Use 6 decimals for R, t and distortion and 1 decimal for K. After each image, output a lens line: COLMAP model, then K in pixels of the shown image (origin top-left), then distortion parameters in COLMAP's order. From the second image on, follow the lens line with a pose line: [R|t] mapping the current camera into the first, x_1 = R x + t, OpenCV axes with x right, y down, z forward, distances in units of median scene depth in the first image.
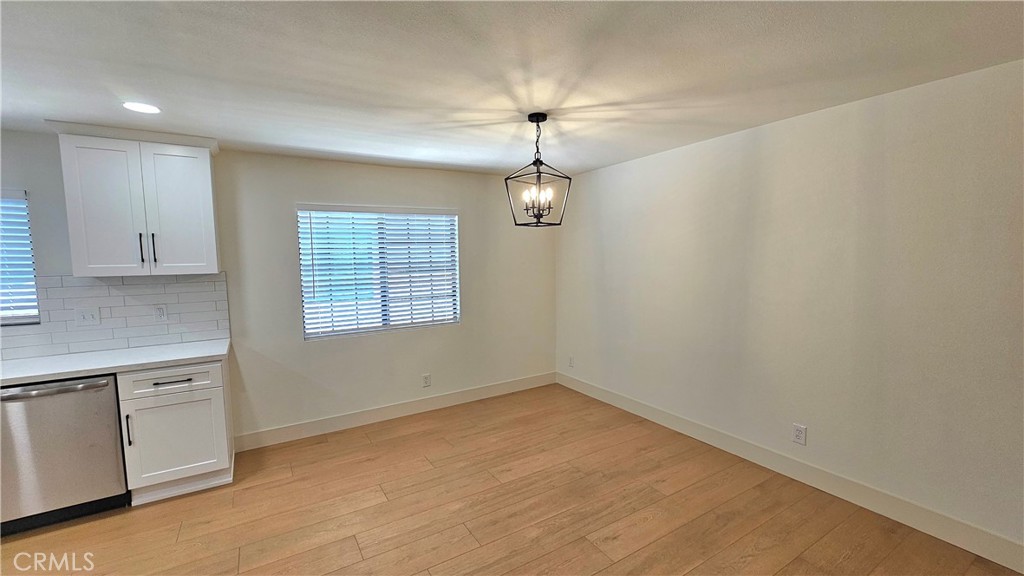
lens RADIAL K [[419.9, 0, 513.4], [0, 419.9, 293.2], [0, 0, 1]] dist [-0.001472, 0.000149]
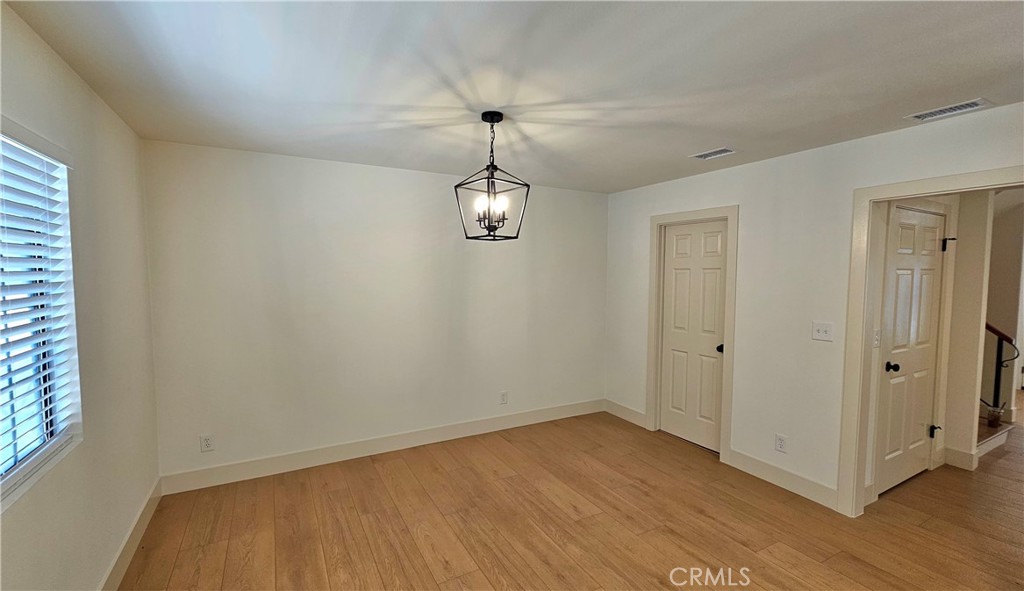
lens RADIAL K [[425.9, 0, 507.4], [0, 425.9, 300.0], [0, 0, 1]] dist [0.000277, 0.000032]
pose [[0.054801, -0.047668, 0.997359, -0.838434], [0.086670, 0.995317, 0.042808, -0.069107], [-0.994729, 0.084095, 0.058676, 0.931281]]
